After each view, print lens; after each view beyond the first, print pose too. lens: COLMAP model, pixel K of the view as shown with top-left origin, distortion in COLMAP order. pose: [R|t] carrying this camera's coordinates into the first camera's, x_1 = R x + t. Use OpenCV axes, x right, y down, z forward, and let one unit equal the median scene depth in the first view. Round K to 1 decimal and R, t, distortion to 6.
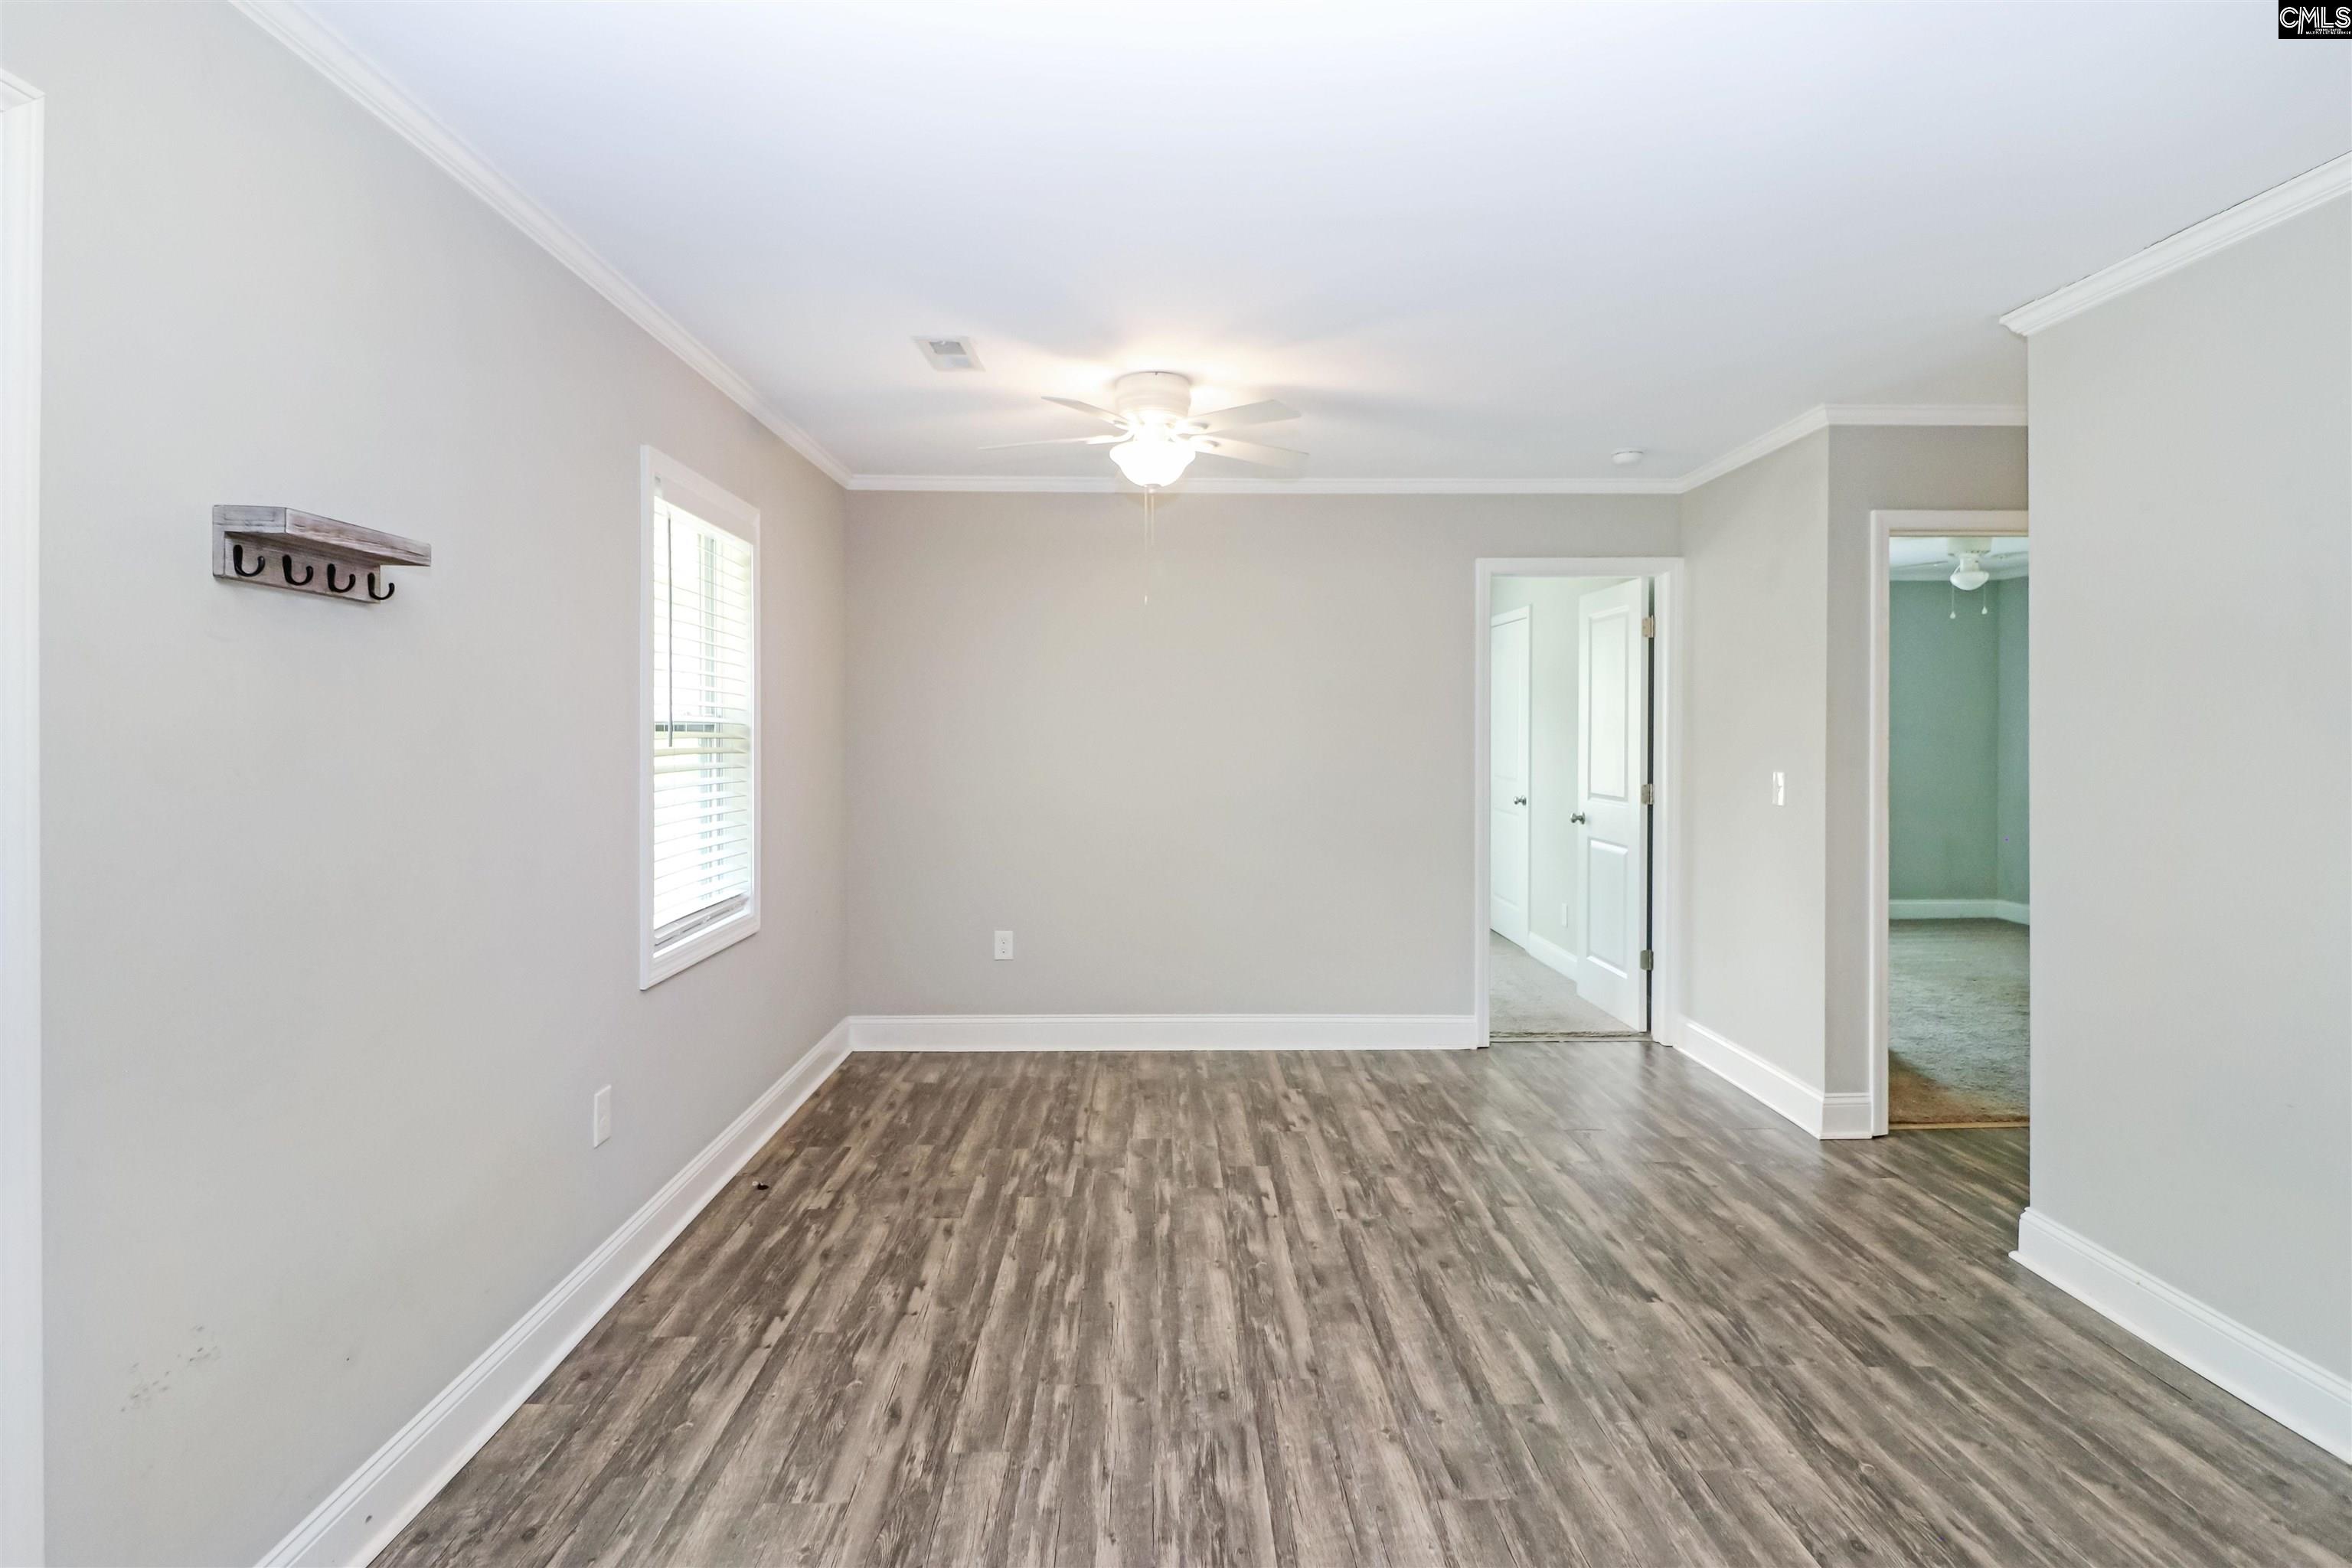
lens RADIAL K [[1207.2, 0, 1181.9], [0, 1207.2, 739.2], [0, 0, 1]] dist [-0.002470, -0.000863]
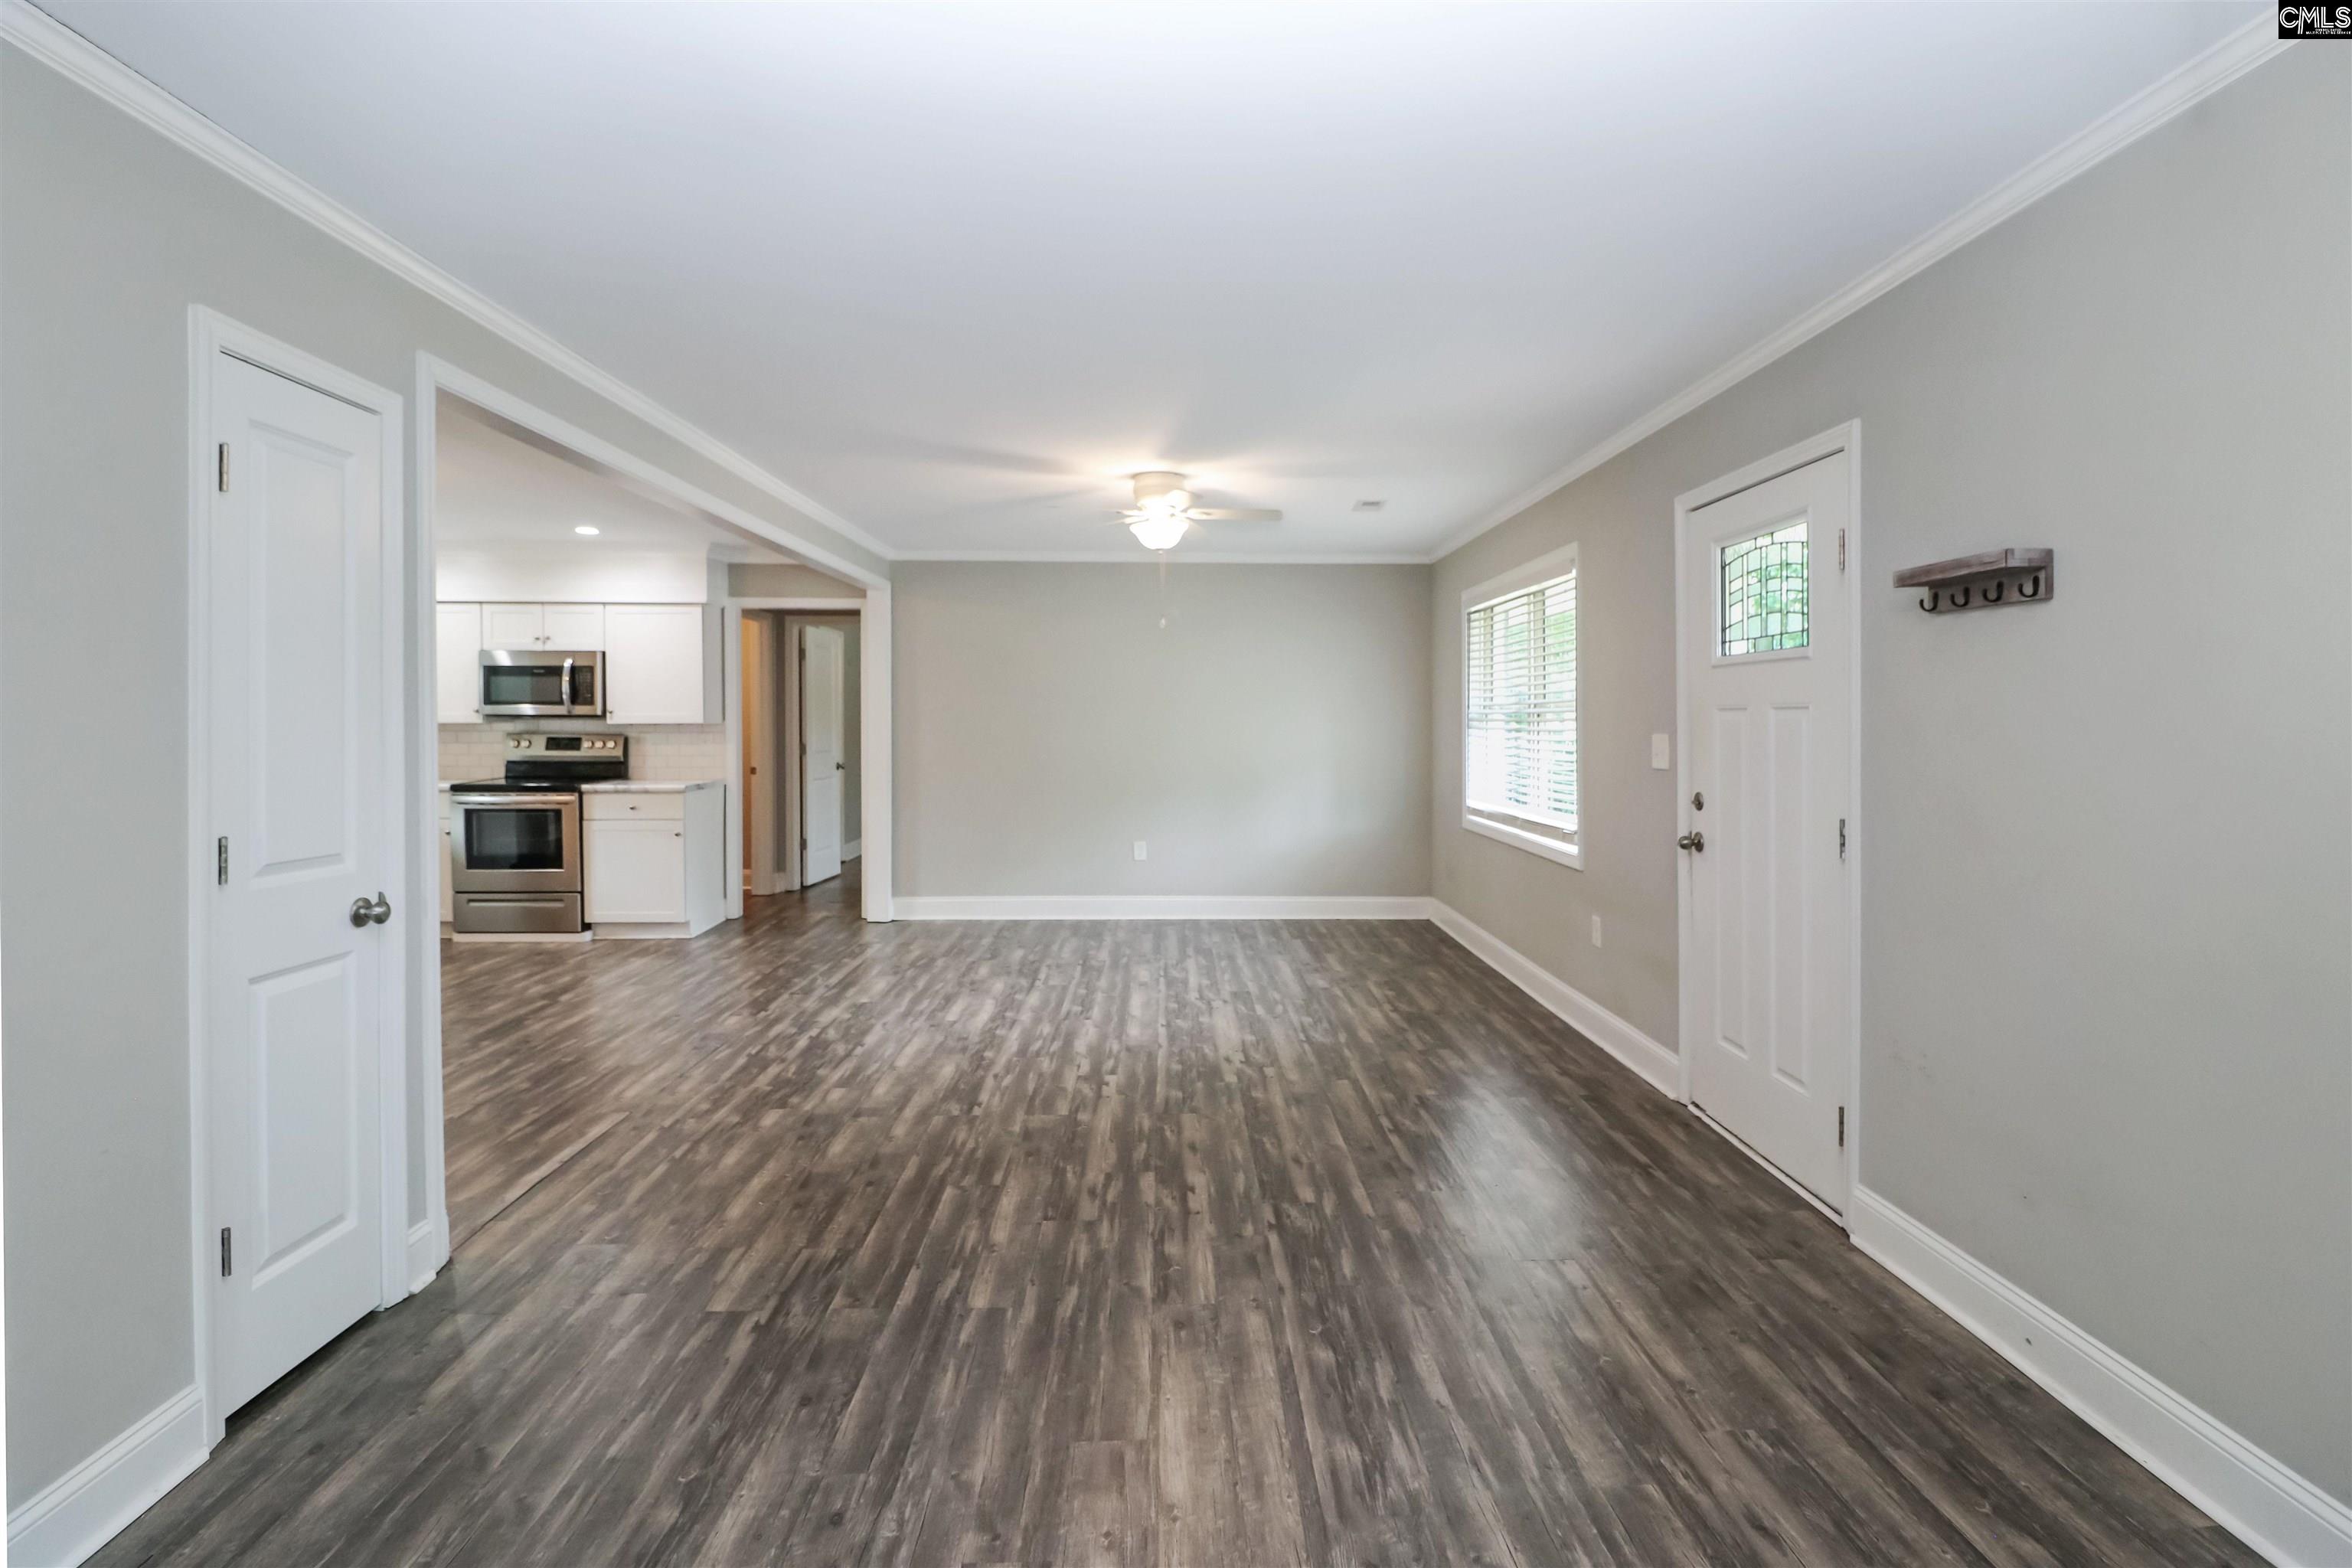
lens RADIAL K [[1122.5, 0, 1176.9], [0, 1122.5, 736.8], [0, 0, 1]] dist [-0.001920, -0.000536]
pose [[-0.999935, 0.003586, 0.010838, 0.164534], [0.003829, 0.999741, 0.022454, -0.004926], [-0.010755, 0.022494, -0.999689, 1.873375]]
